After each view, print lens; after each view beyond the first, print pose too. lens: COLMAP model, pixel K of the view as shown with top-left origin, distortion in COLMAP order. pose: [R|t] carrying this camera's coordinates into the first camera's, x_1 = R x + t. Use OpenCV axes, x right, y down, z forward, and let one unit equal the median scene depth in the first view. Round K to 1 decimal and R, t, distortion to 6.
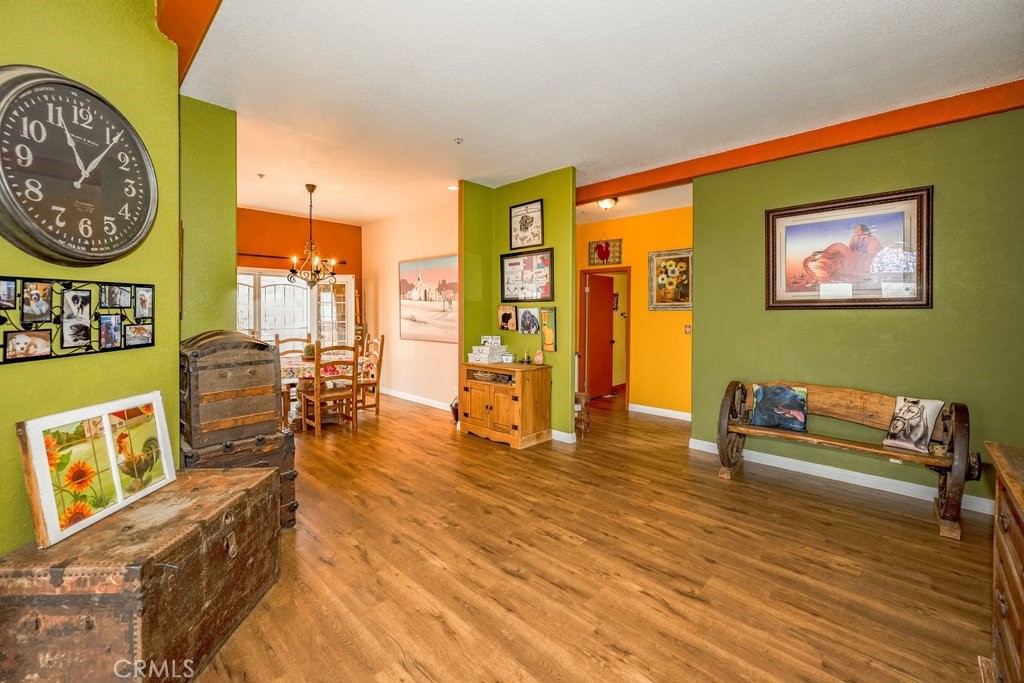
lens RADIAL K [[404.5, 0, 526.3], [0, 404.5, 323.0], [0, 0, 1]] dist [-0.000516, 0.000001]
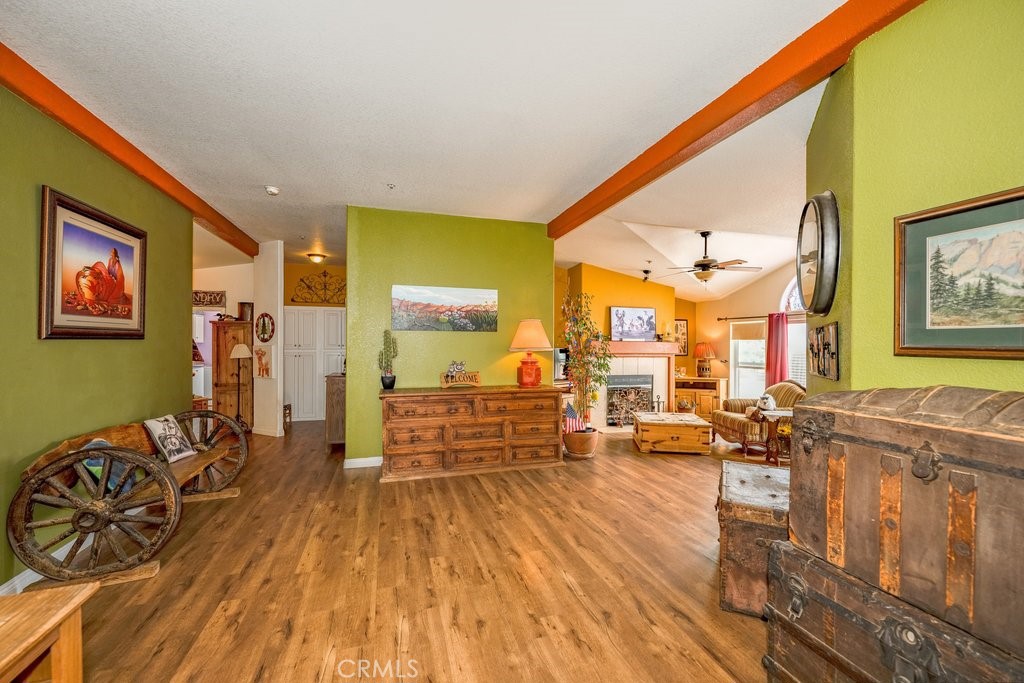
lens RADIAL K [[366.6, 0, 525.7], [0, 366.6, 342.8], [0, 0, 1]] dist [-0.002637, -0.000018]
pose [[-0.855330, -0.009351, 0.517999, -0.662811], [0.003050, 0.999729, 0.023083, -0.056855], [-0.518075, 0.021324, -0.855069, 2.012305]]
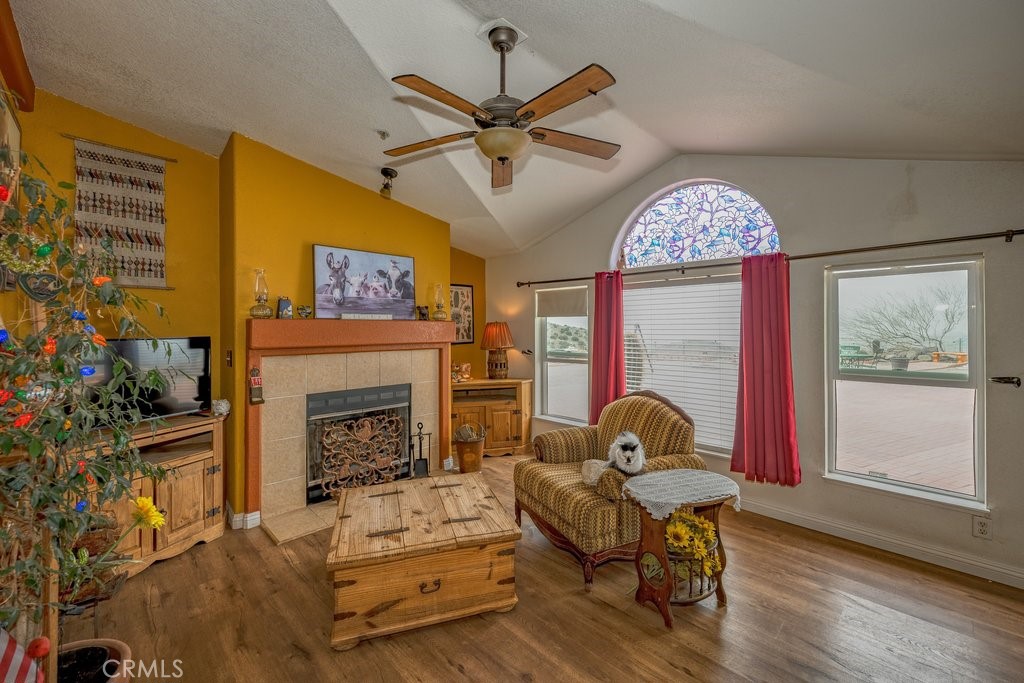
lens RADIAL K [[403.9, 0, 510.9], [0, 403.9, 323.6], [0, 0, 1]] dist [0.002704, 0.000209]
pose [[-0.998518, -0.001753, 0.054388, -0.507668], [-0.000435, 0.999706, 0.024238, -0.018966], [-0.054415, 0.024179, -0.998226, 0.422052]]
